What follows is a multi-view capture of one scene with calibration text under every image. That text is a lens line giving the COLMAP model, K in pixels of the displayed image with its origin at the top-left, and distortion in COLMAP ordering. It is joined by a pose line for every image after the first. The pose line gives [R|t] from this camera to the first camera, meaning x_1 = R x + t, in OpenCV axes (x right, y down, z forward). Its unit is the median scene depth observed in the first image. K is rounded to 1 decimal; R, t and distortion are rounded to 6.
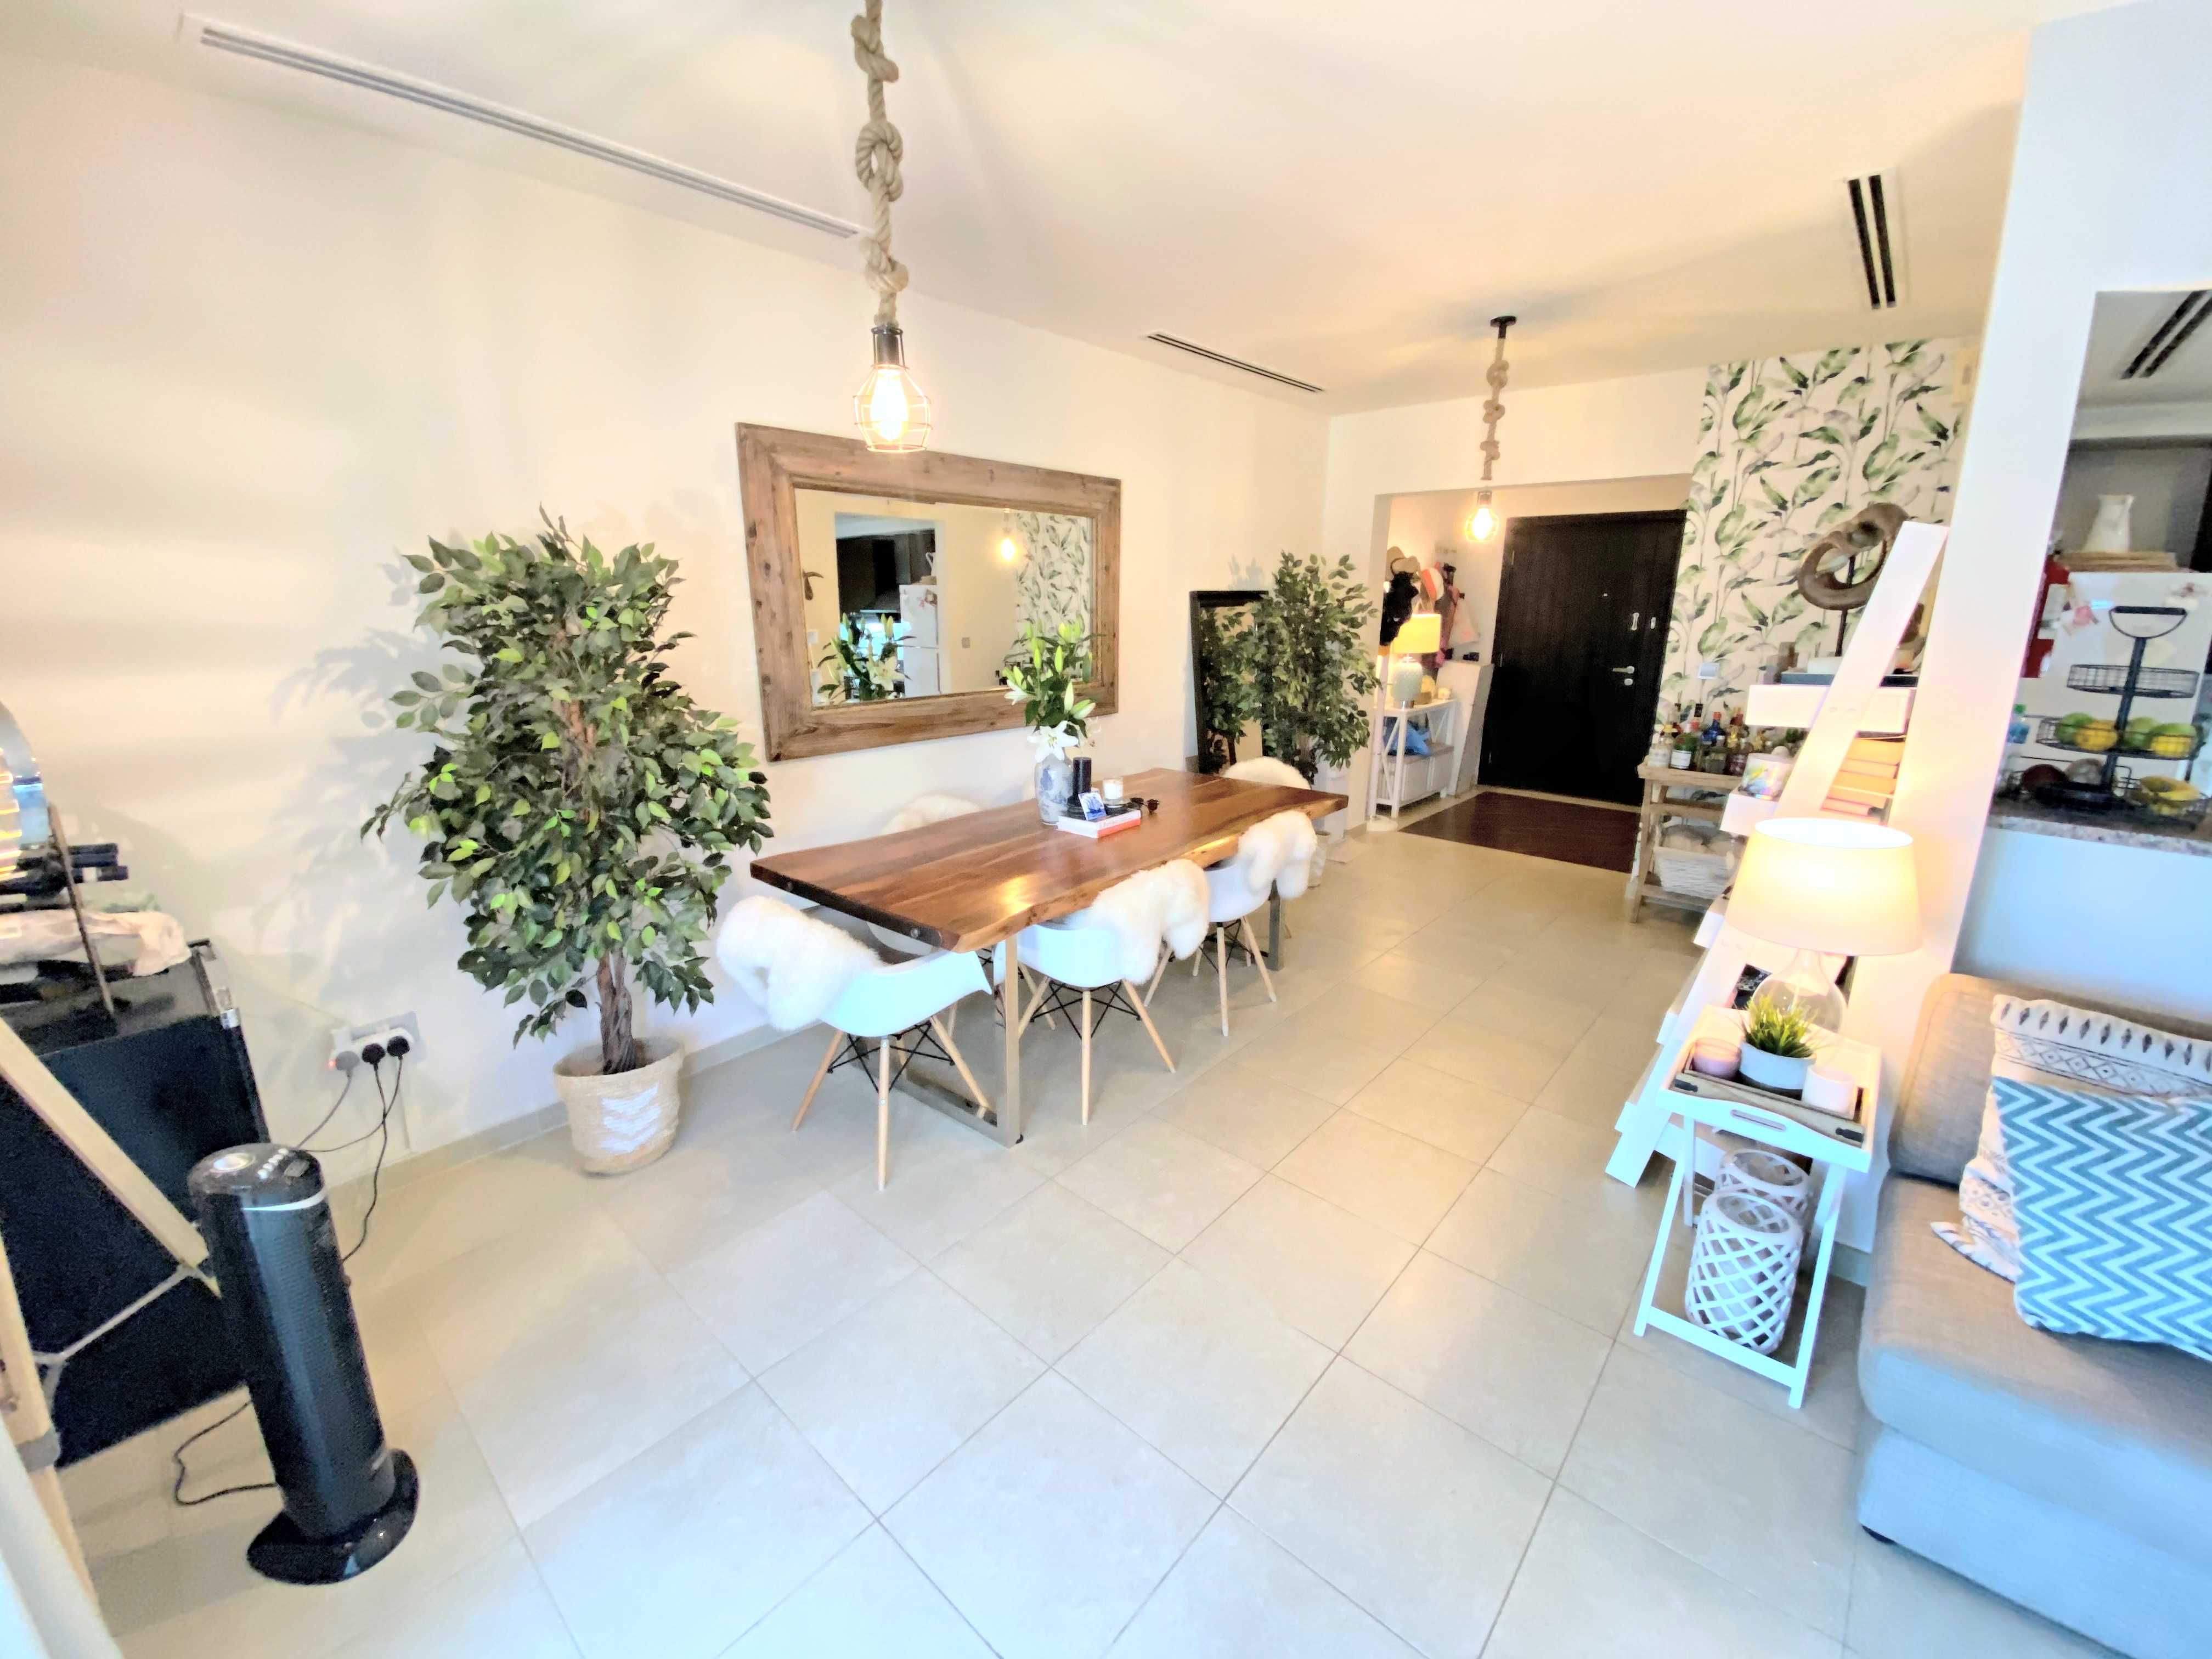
lens RADIAL K [[906.4, 0, 1092.9], [0, 906.4, 802.3], [0, 0, 1]] dist [-0.000320, 0.000028]
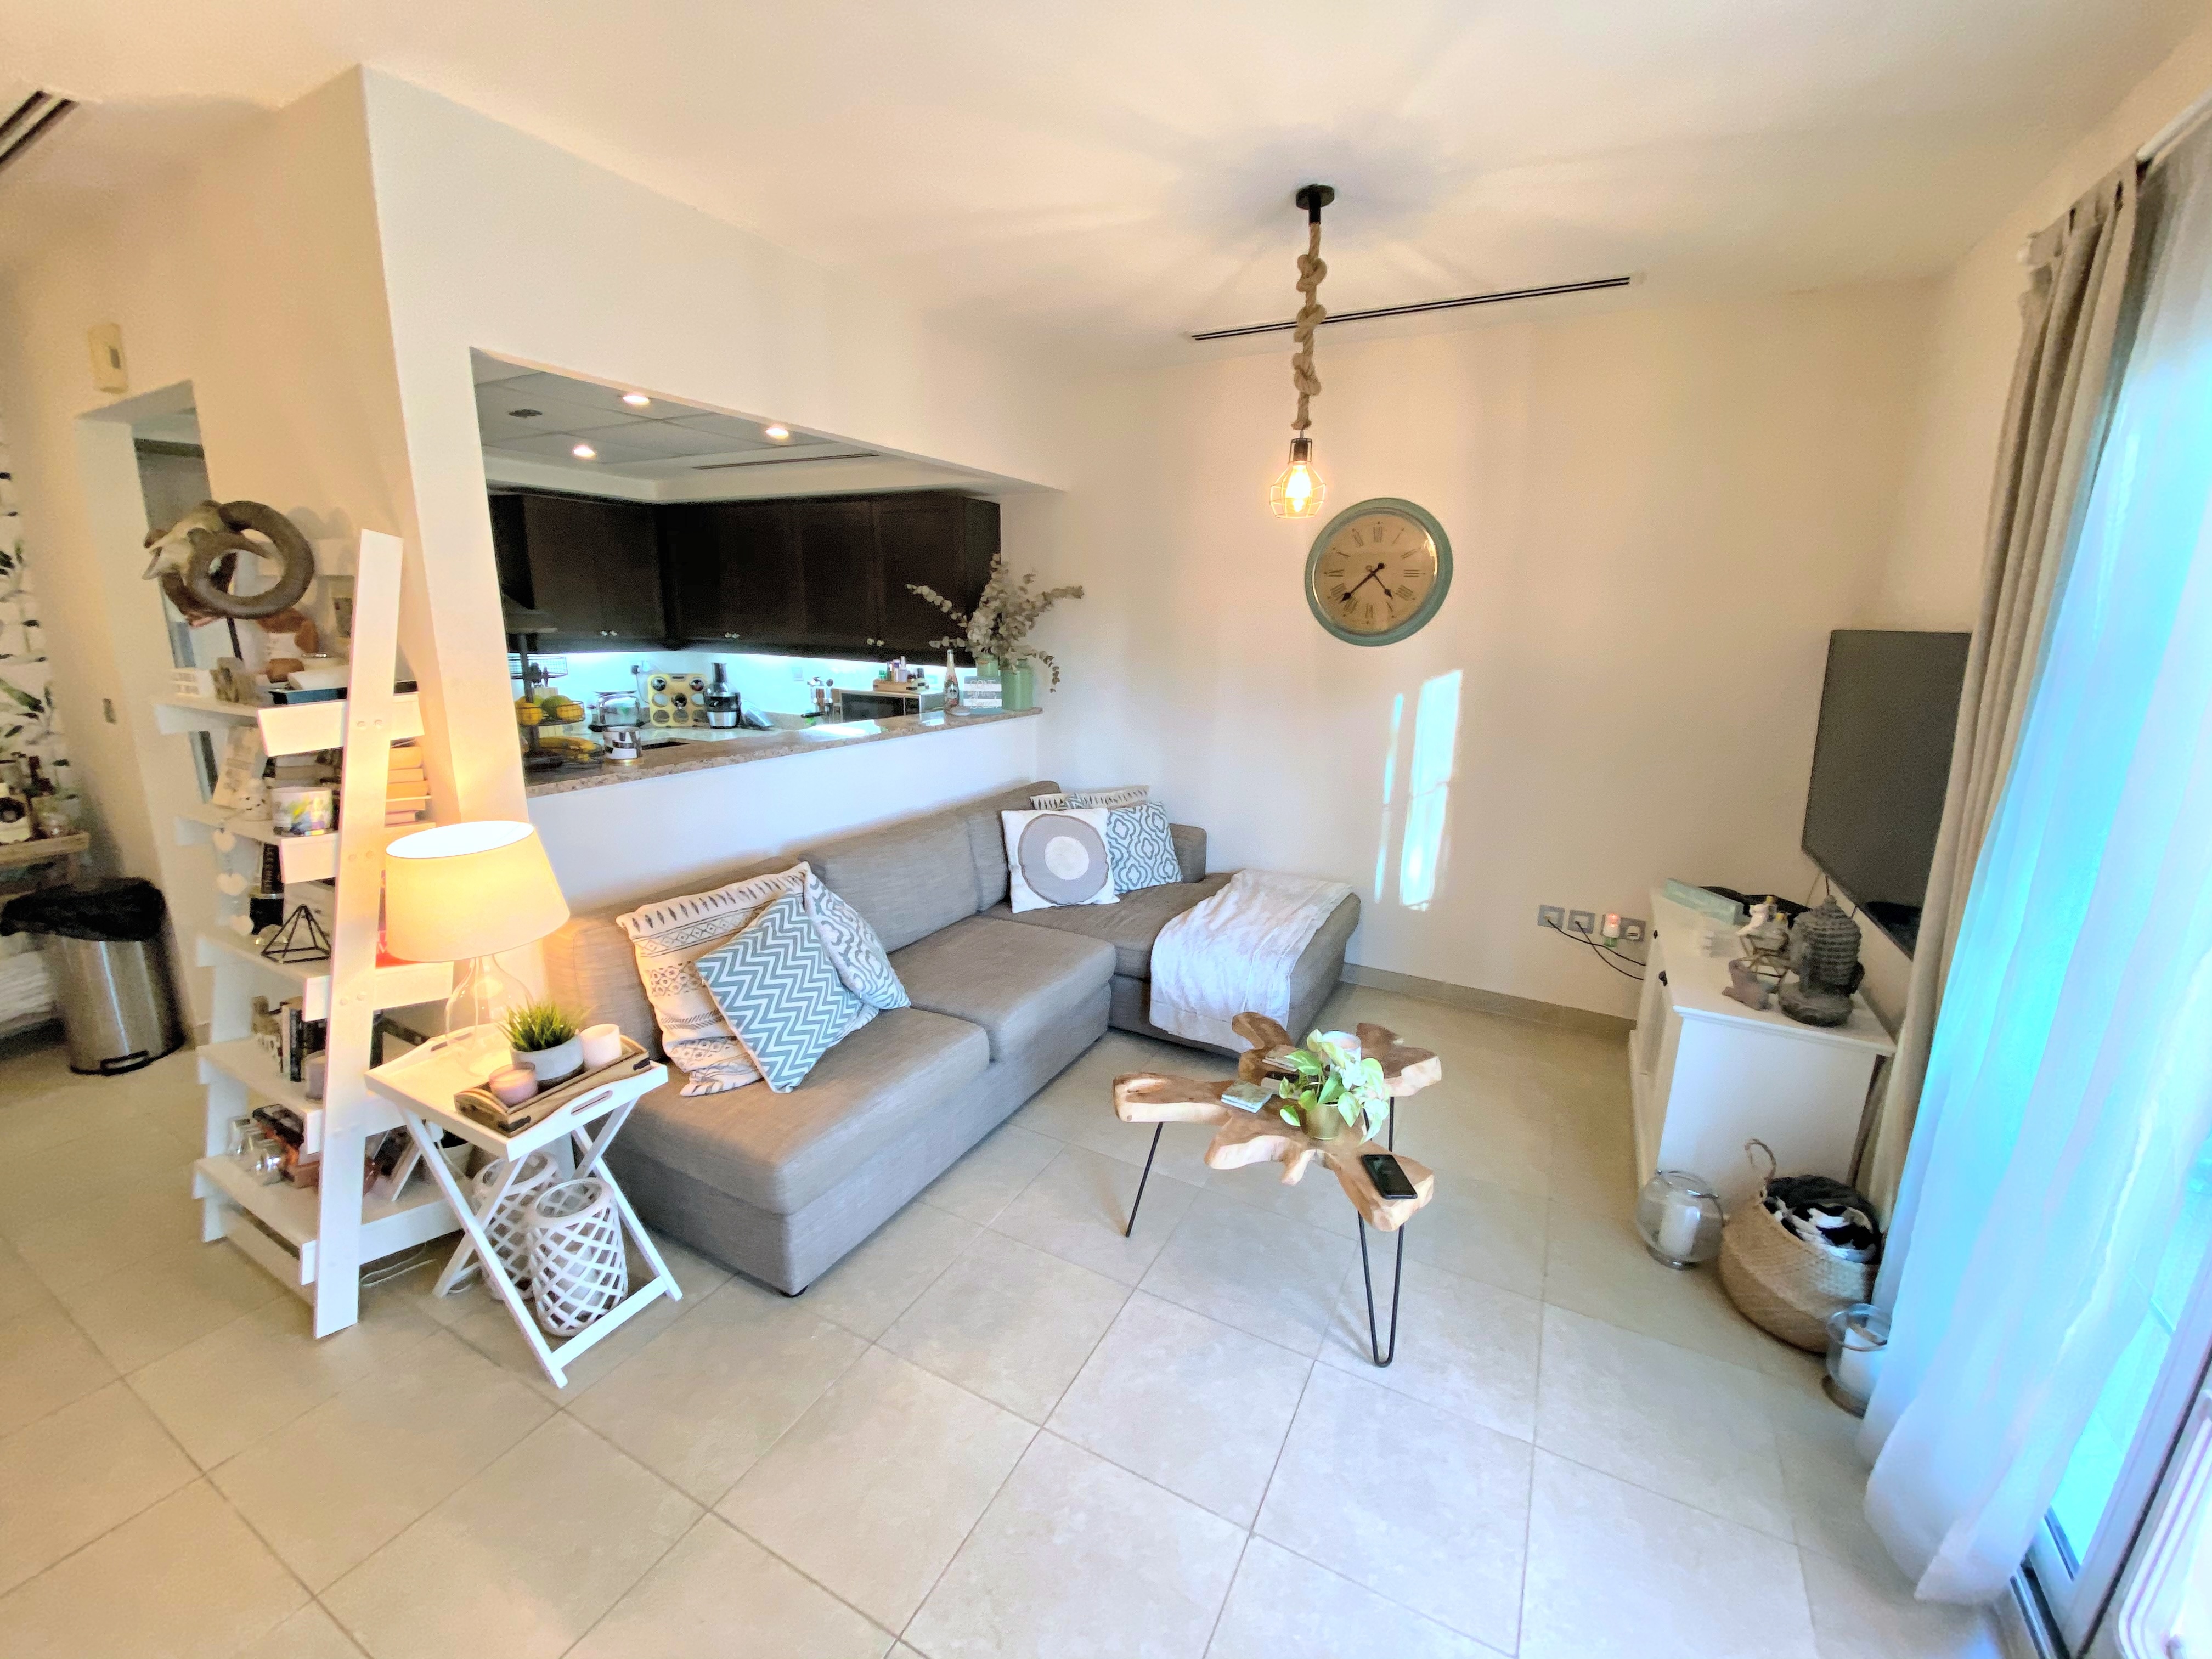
lens RADIAL K [[906.4, 0, 1092.9], [0, 906.4, 802.3], [0, 0, 1]] dist [-0.000320, 0.000028]
pose [[-0.227833, -0.214403, 0.949802, -0.316307], [0.210800, 0.941461, 0.263086, -0.128637], [-0.950608, 0.260158, -0.169300, 0.516720]]
